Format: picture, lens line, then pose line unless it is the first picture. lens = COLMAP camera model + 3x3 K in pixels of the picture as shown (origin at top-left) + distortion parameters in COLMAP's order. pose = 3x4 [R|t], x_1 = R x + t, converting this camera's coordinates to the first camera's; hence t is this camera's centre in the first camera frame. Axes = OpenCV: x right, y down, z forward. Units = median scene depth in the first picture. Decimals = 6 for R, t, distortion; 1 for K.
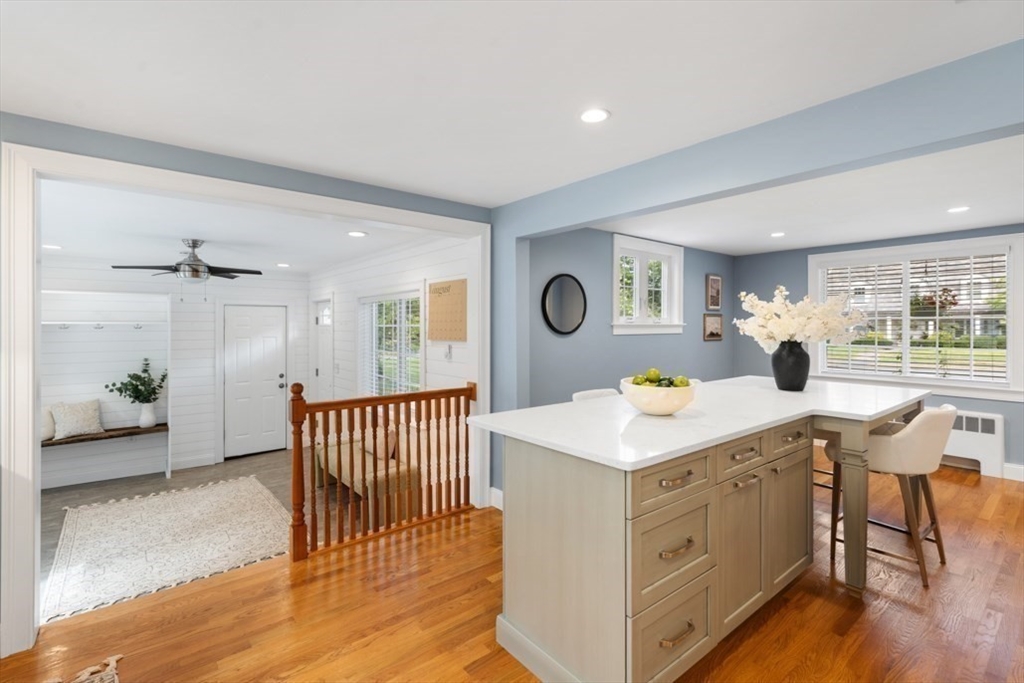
lens RADIAL K [[468.3, 0, 509.5], [0, 468.3, 333.7], [0, 0, 1]] dist [0.002308, -0.000134]
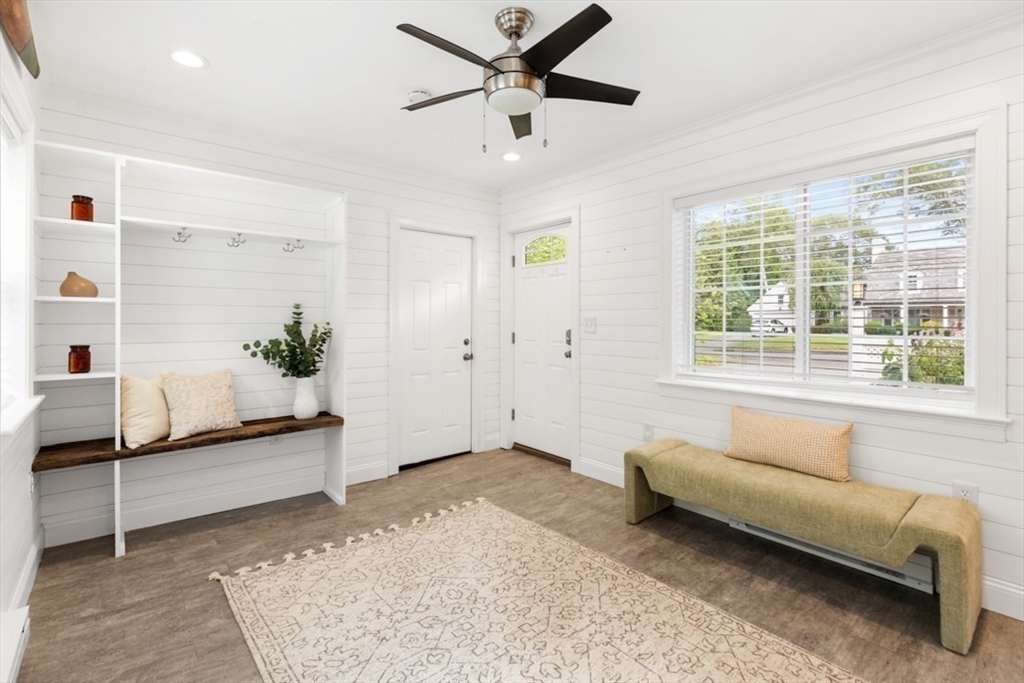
lens RADIAL K [[468.3, 0, 509.5], [0, 468.3, 333.7], [0, 0, 1]] dist [0.002308, -0.000134]
pose [[0.999879, 0.005058, 0.014724, -0.540075], [-0.005205, 0.999937, 0.009955, 0.088139], [-0.014673, -0.010030, 0.999842, 0.417633]]
